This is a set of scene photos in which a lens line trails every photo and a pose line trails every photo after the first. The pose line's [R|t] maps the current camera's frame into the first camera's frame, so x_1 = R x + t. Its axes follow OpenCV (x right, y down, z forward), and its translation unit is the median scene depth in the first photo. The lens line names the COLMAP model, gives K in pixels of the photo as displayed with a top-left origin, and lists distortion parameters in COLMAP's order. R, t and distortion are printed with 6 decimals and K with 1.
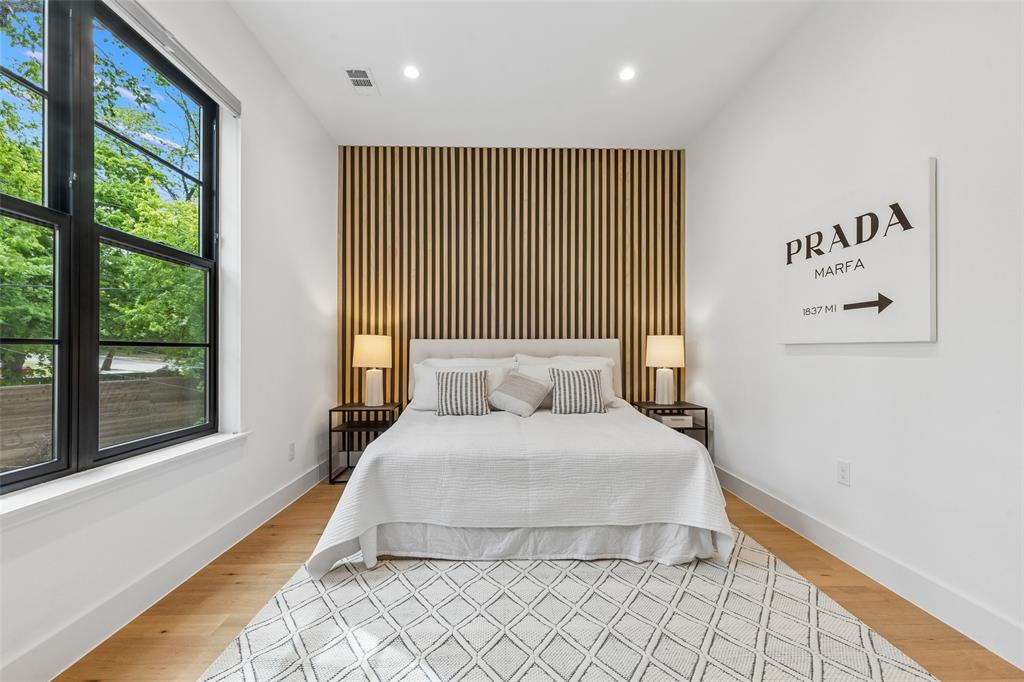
lens RADIAL K [[465.4, 0, 510.1], [0, 465.4, 345.7], [0, 0, 1]] dist [0.007924, -0.000029]
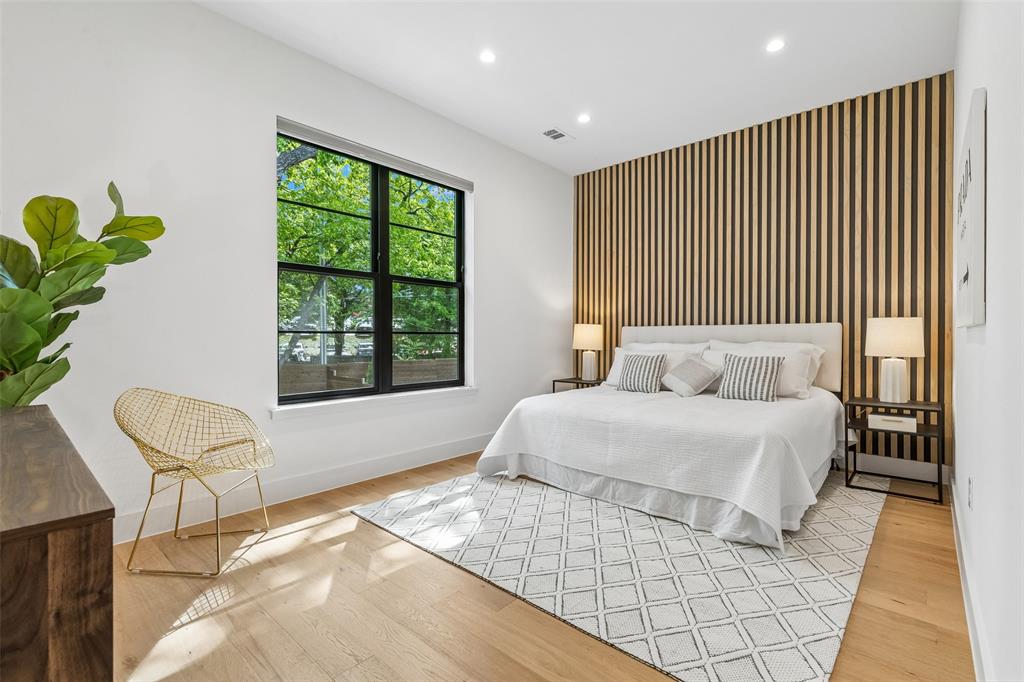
lens RADIAL K [[459.1, 0, 509.3], [0, 459.1, 338.0], [0, 0, 1]] dist [0.004577, -0.000122]
pose [[0.726708, 0.003283, -0.686939, 0.459745], [0.007990, 0.999881, 0.013231, -0.003552], [0.686900, -0.015104, 0.726595, -0.055927]]
